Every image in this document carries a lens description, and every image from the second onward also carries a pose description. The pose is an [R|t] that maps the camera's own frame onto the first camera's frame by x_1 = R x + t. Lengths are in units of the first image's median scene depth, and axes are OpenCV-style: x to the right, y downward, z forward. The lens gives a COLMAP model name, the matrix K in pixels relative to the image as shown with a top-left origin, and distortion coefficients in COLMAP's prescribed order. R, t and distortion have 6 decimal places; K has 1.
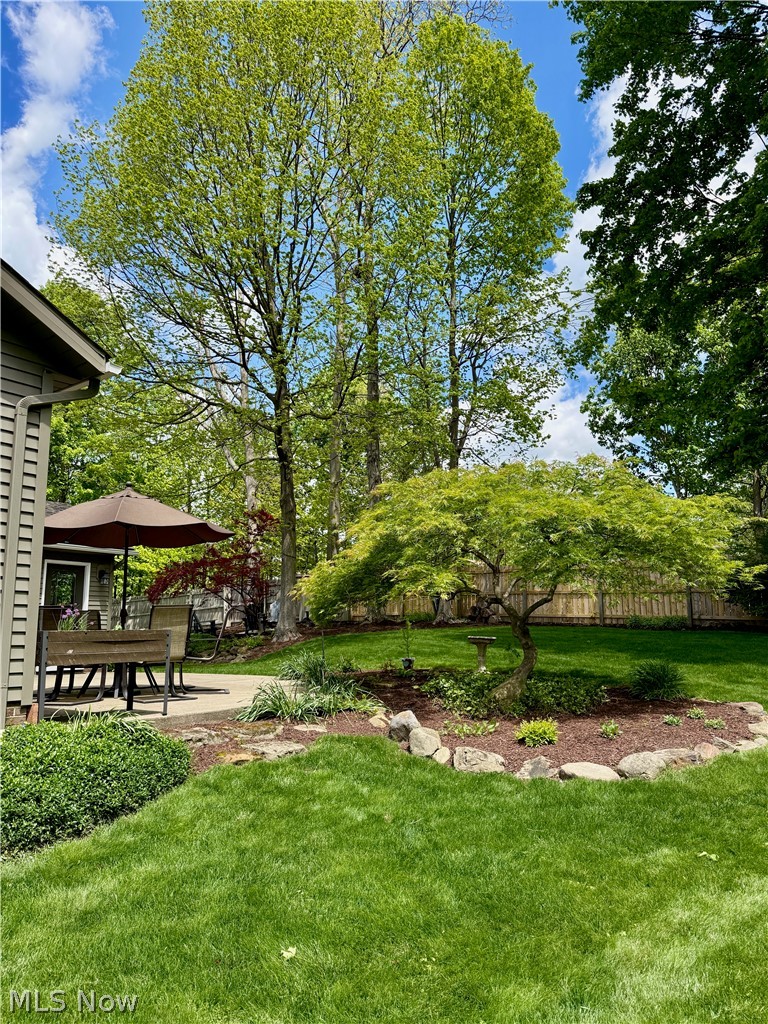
lens RADIAL K [[839.5, 0, 384.0], [0, 839.5, 512.0], [0, 0, 1]] dist [0.116006, -0.000676]
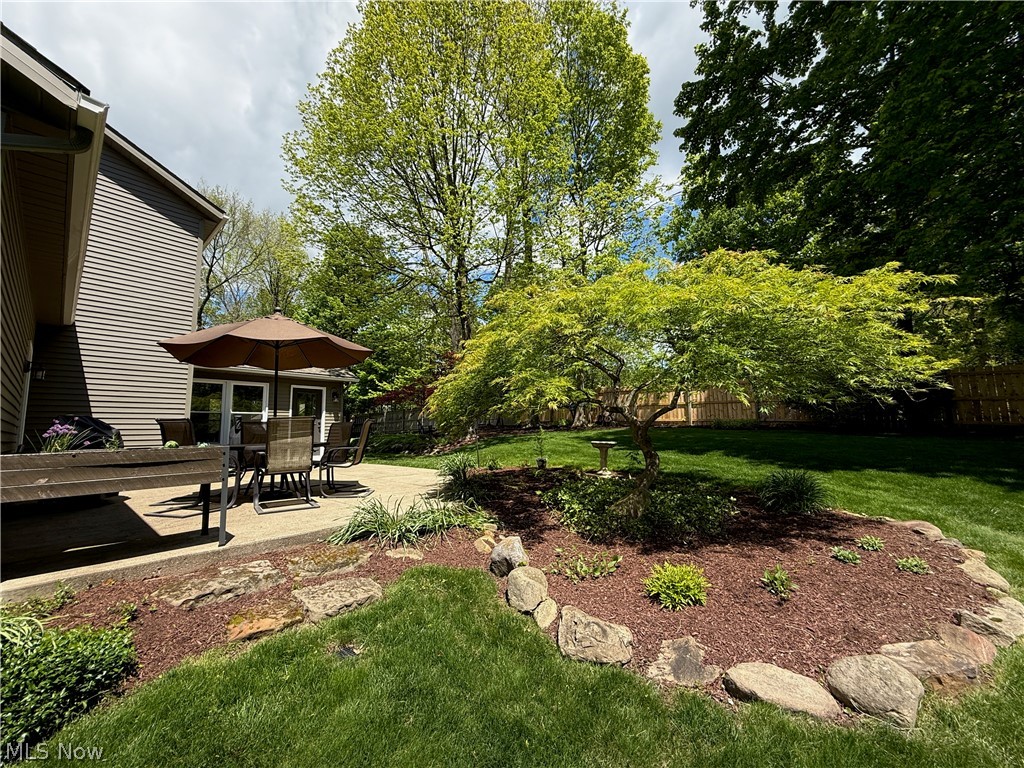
lens RADIAL K [[405.7, 0, 508.5], [0, 405.7, 384.2], [0, 0, 1]] dist [-0.002121, 0.000227]
pose [[0.992159, -0.020596, -0.123276, 0.073749], [0.024959, 0.999112, 0.033955, 0.062027], [0.122467, -0.036765, 0.991791, 0.568658]]
